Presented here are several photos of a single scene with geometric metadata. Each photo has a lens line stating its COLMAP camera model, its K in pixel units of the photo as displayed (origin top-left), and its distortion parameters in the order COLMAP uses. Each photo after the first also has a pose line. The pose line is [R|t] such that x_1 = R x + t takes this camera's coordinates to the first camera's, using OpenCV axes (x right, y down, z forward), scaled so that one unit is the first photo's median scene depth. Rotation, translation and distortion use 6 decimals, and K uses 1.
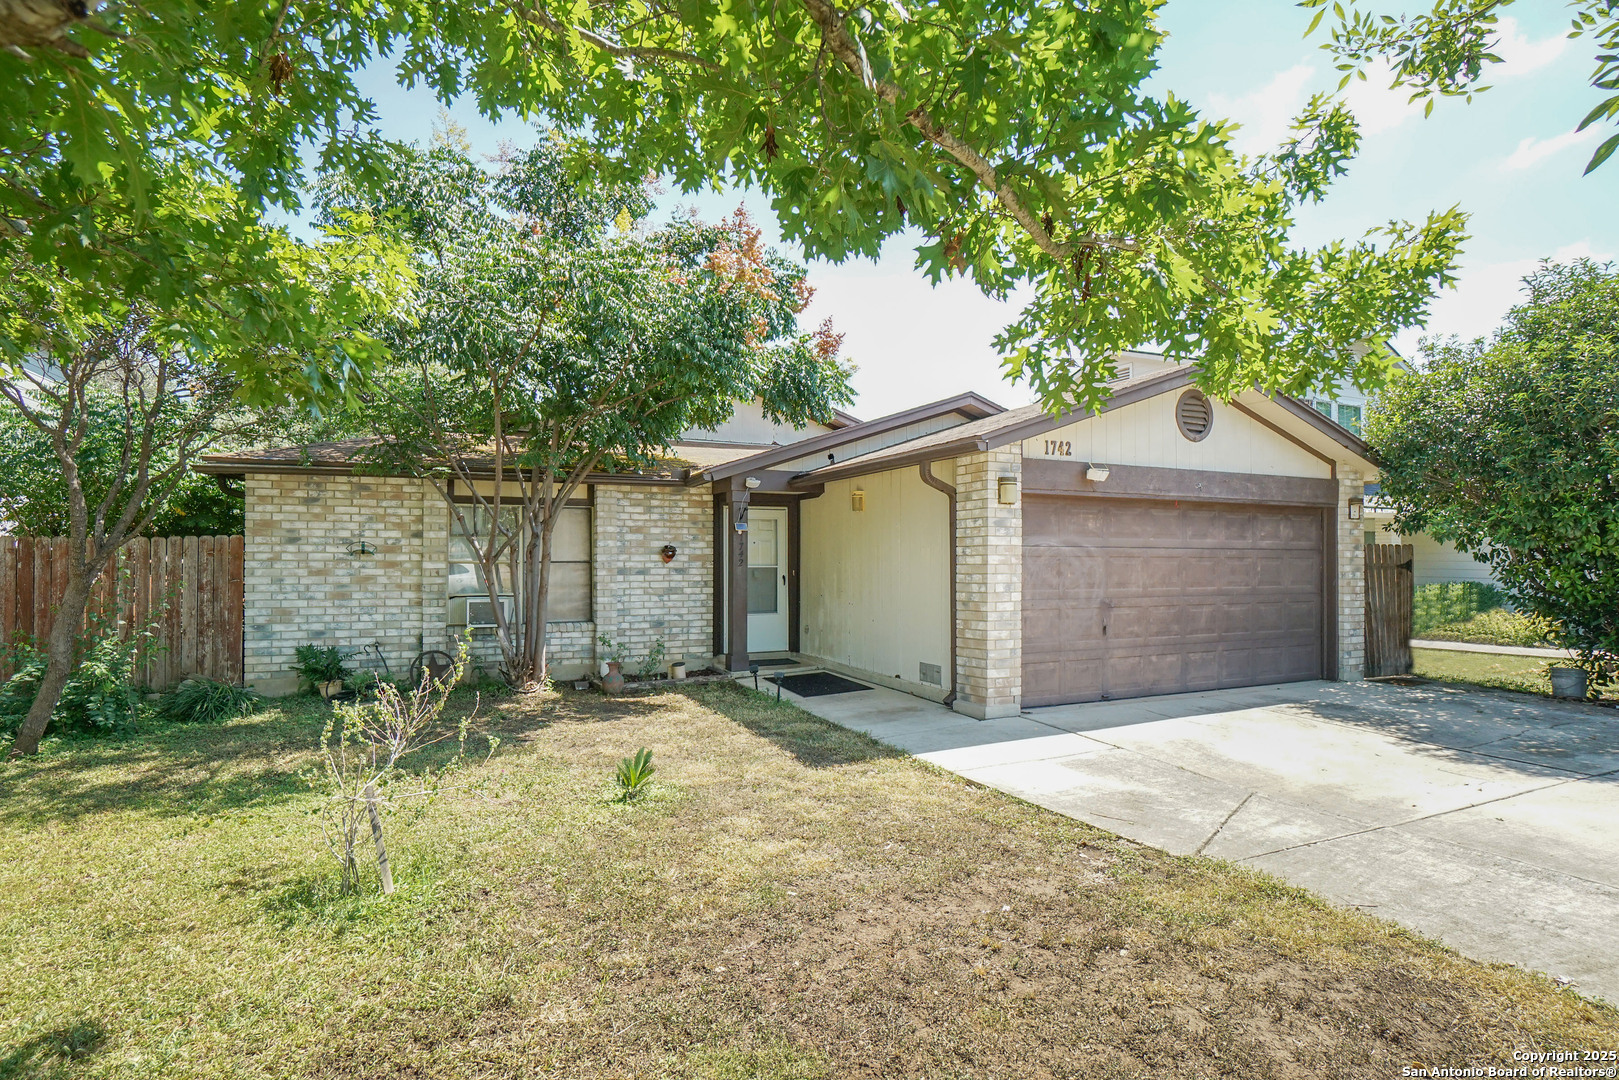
lens RADIAL K [[818.8, 0, 809.5], [0, 818.8, 540.0], [0, 0, 1]] dist [-0.039213, 0.000153]
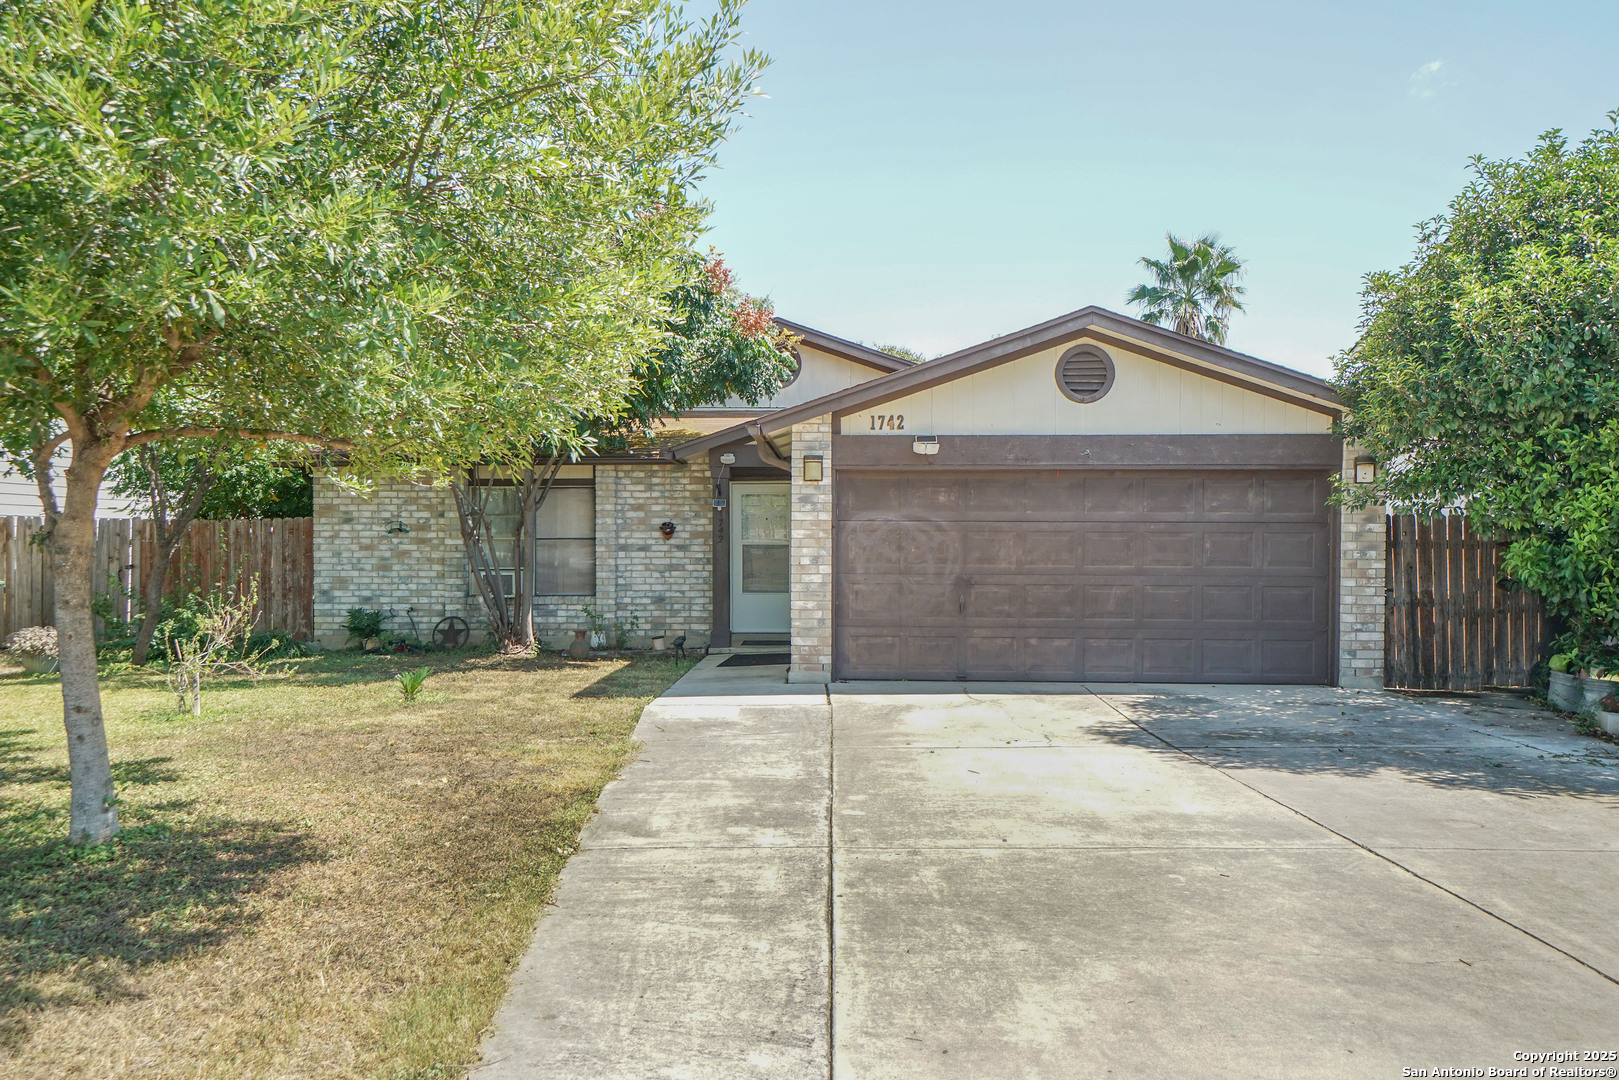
lens RADIAL K [[1258.7, 0, 809.5], [0, 1258.7, 540.0], [0, 0, 1]] dist [0.030712, 0.001136]
pose [[0.897907, -0.001035, -0.440185, 0.780655], [0.010273, 0.999774, 0.018603, 0.001293], [0.440066, -0.021226, 0.897714, -0.373987]]
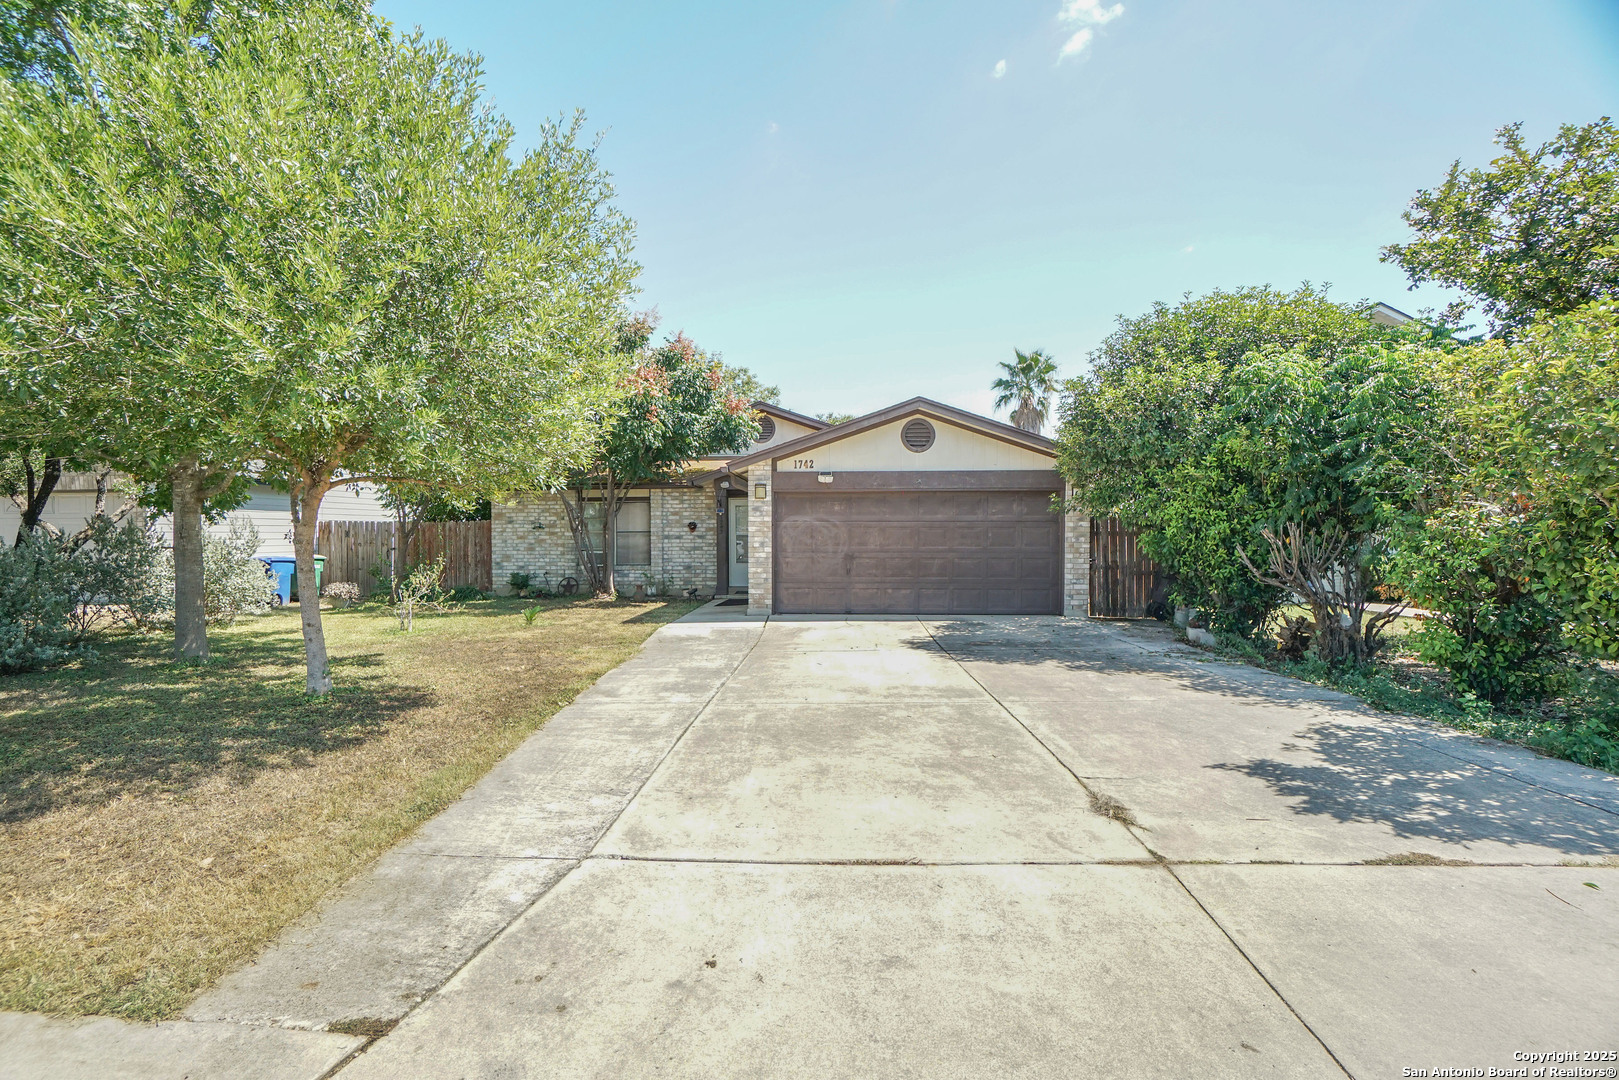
lens RADIAL K [[763.5, 0, 809.5], [0, 763.5, 540.0], [0, 0, 1]] dist [-0.058524, 0.000376]
pose [[0.890124, 0.000852, -0.455718, 0.912049], [0.014757, 0.999420, 0.030693, -0.001733], [0.455480, -0.034046, 0.889595, -0.376669]]
